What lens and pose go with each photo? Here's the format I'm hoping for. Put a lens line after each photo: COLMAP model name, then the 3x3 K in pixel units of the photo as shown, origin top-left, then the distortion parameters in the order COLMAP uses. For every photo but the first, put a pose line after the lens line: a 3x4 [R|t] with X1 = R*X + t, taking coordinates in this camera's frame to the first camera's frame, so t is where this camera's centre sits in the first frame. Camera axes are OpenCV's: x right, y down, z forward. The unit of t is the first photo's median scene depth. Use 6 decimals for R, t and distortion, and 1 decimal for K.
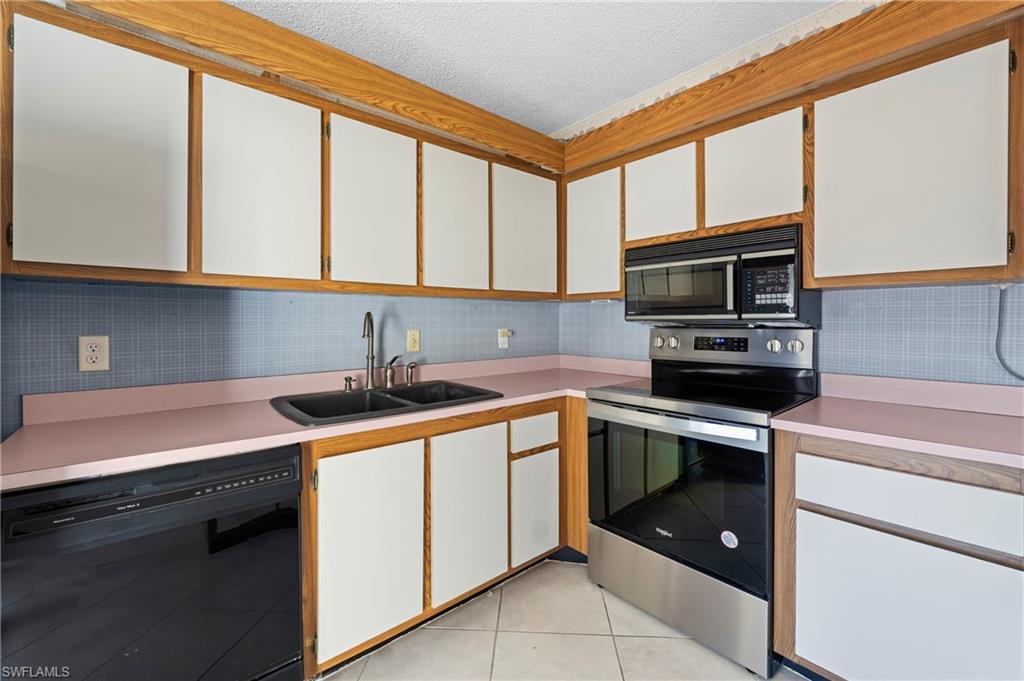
lens RADIAL K [[423.0, 0, 515.7], [0, 423.0, 320.4], [0, 0, 1]] dist [-0.011157, 0.000841]
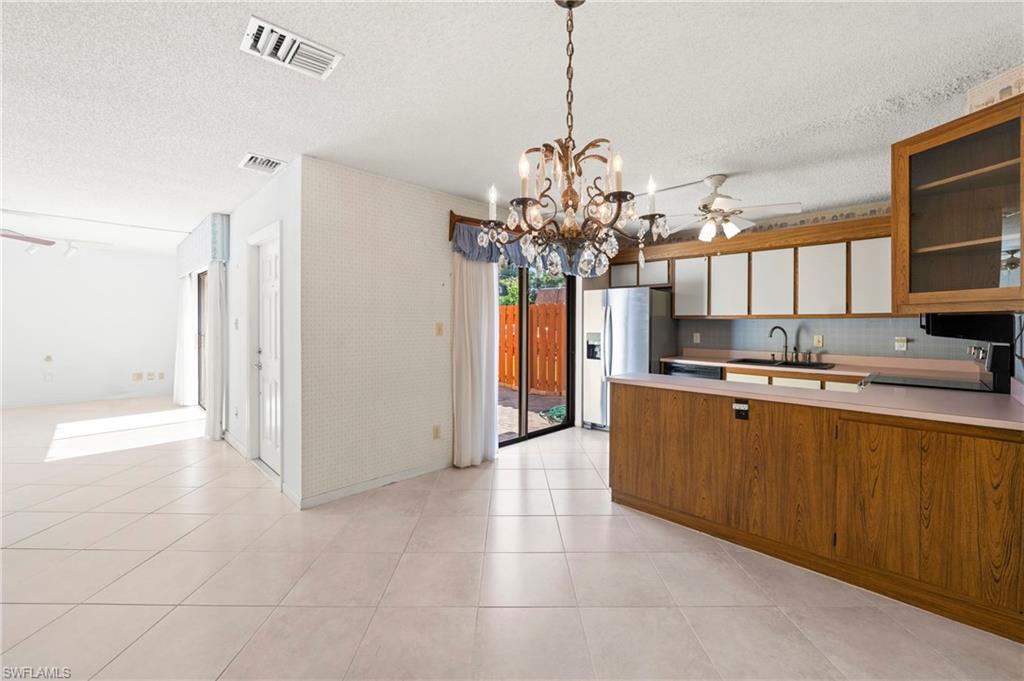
lens RADIAL K [[431.8, 0, 510.6], [0, 431.8, 327.9], [0, 0, 1]] dist [-0.010176, -0.000483]
pose [[0.034708, 0.011832, -0.999327, 2.037829], [-0.001474, 0.999929, 0.011788, -0.039358], [0.999396, 0.001064, 0.034723, -0.571515]]
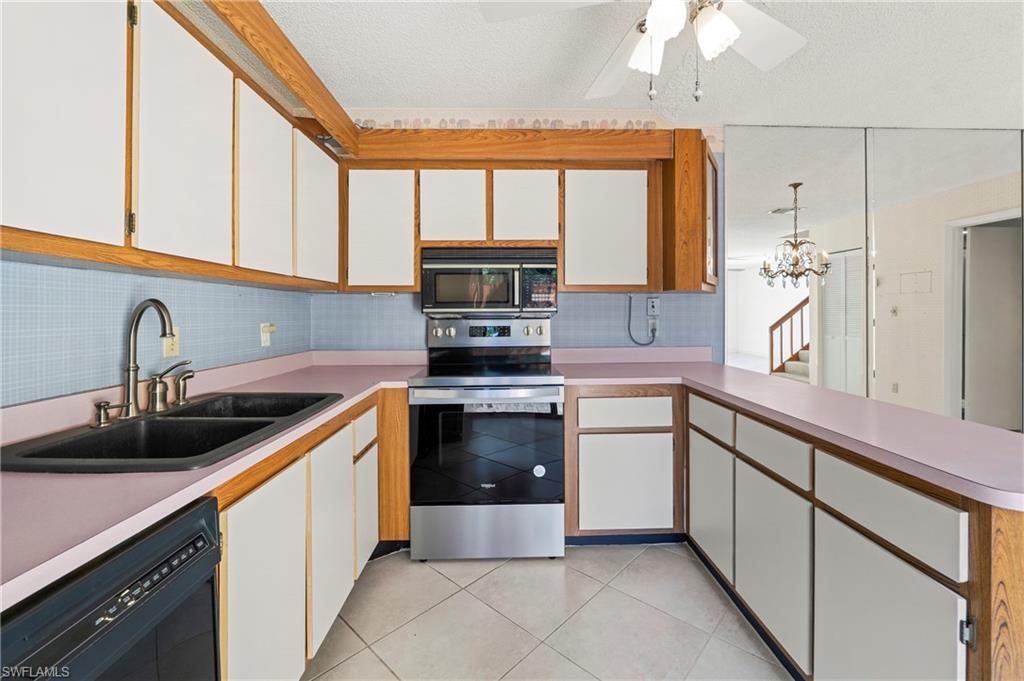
lens RADIAL K [[423.0, 0, 519.2], [0, 423.0, 308.1], [0, 0, 1]] dist [-0.011157, 0.000841]
pose [[0.637262, 0.010533, 0.770575, -0.499515], [0.000874, 0.999896, -0.014390, 0.004889], [-0.770647, 0.009843, 0.637187, 0.133428]]
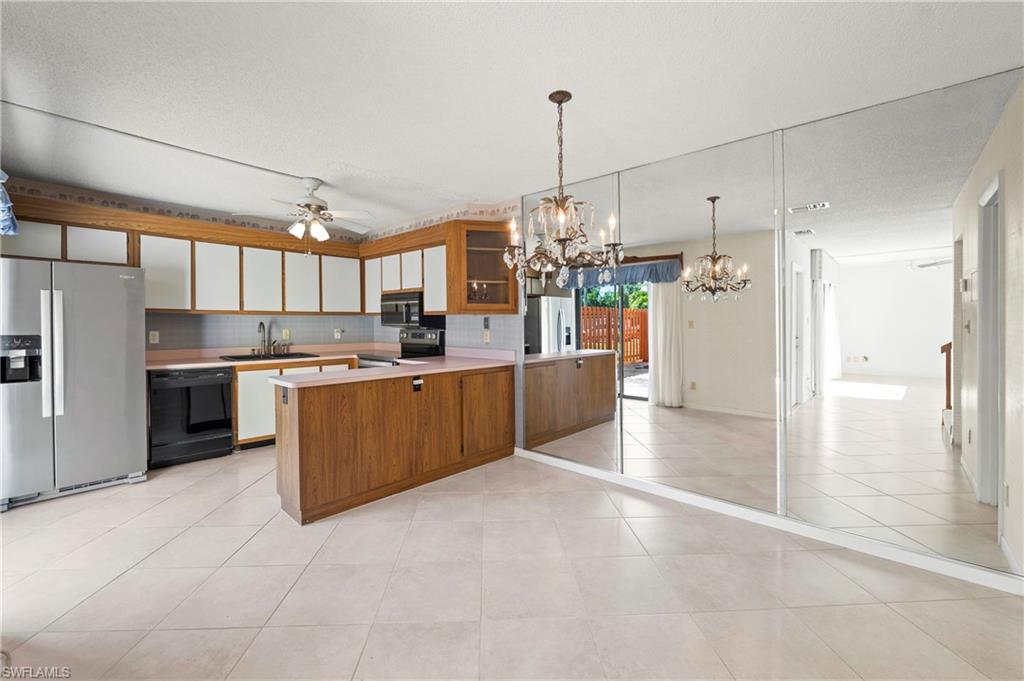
lens RADIAL K [[431.8, 0, 514.6], [0, 431.8, 319.7], [0, 0, 1]] dist [-0.010176, -0.000483]
pose [[0.993970, 0.004125, 0.109576, 0.864096], [-0.003926, 0.999990, -0.002032, -0.034899], [-0.109584, 0.001589, 0.993976, -1.693499]]
